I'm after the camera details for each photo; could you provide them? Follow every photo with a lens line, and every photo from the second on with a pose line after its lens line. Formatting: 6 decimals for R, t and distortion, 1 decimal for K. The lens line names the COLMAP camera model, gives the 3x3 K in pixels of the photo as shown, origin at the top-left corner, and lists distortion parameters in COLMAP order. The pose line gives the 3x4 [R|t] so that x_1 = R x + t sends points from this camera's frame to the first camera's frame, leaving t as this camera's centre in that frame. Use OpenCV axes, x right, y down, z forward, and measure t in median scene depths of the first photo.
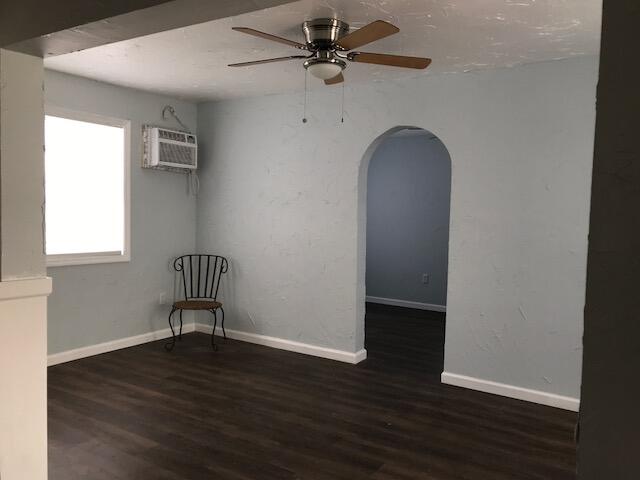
lens RADIAL K [[528.7, 0, 320.0], [0, 528.7, 240.0], [0, 0, 1]] dist [0.031171, -0.066148]
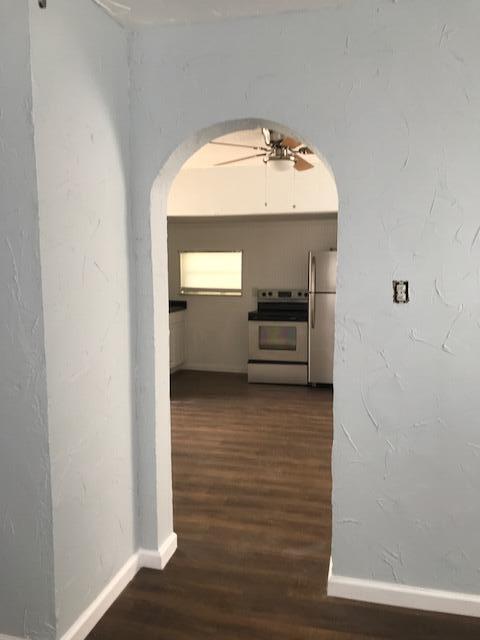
lens RADIAL K [[528.7, 0, 240.0], [0, 528.7, 320.0], [0, 0, 1]] dist [0.031171, -0.066148]
pose [[-0.950094, 0.013565, -0.311670, 0.419649], [-0.034531, 0.988342, 0.148280, -0.120057], [0.310048, 0.151642, -0.938549, 1.887607]]
